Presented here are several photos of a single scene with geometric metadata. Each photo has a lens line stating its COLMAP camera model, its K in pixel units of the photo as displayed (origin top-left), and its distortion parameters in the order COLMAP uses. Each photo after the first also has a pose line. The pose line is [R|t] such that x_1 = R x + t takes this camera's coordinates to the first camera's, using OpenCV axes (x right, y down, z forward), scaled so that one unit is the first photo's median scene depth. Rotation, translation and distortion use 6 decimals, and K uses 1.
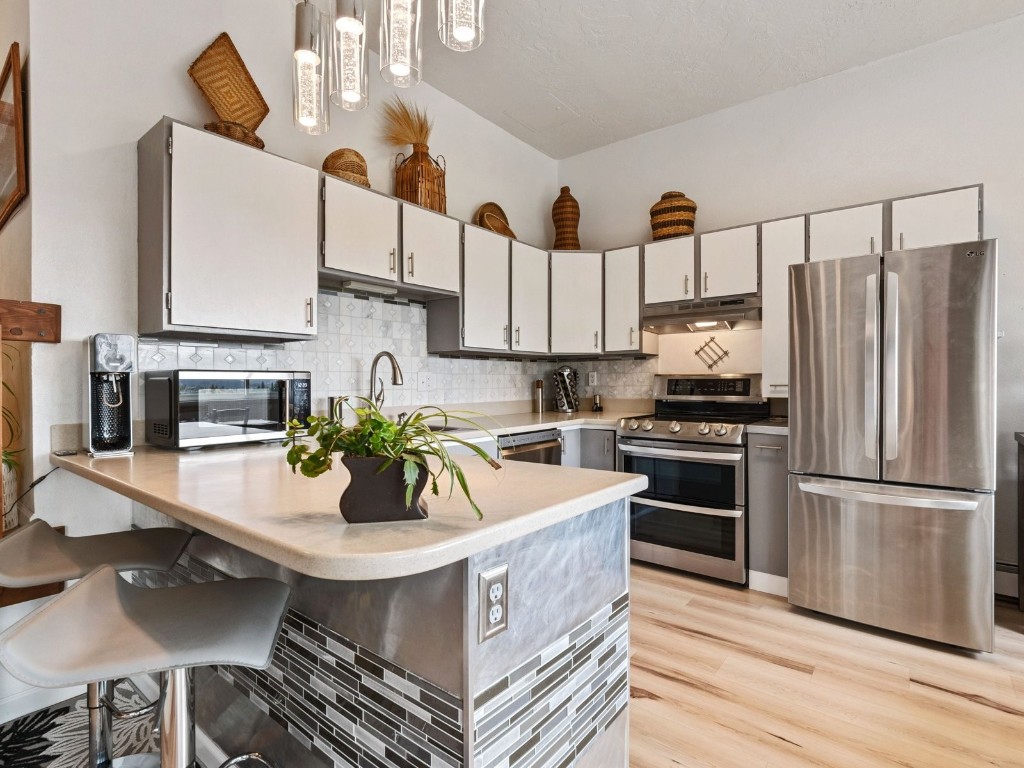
lens RADIAL K [[507.6, 0, 506.6], [0, 507.6, 386.4], [0, 0, 1]] dist [-0.000577, -0.002210]
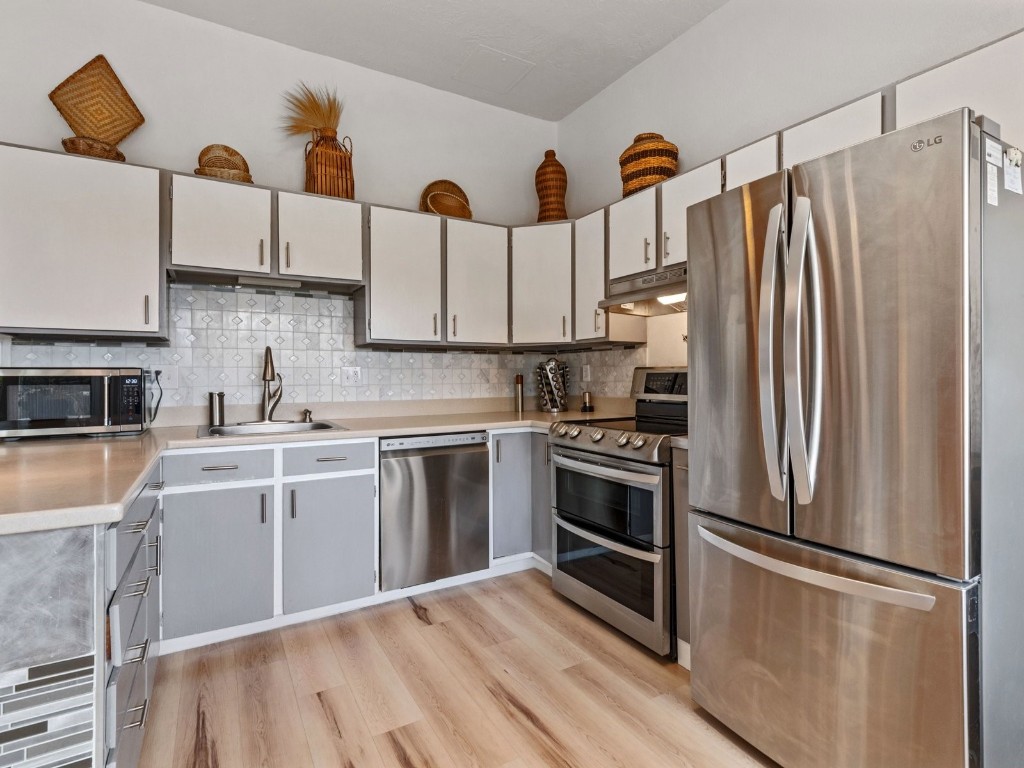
lens RADIAL K [[507.6, 0, 507.5], [0, 507.6, 379.5], [0, 0, 1]] dist [-0.000577, -0.002210]
pose [[0.934018, -0.000050, -0.357226, 0.484277], [-0.000671, 0.999998, -0.001893, -0.003198], [0.357226, 0.002008, 0.934016, 0.228124]]
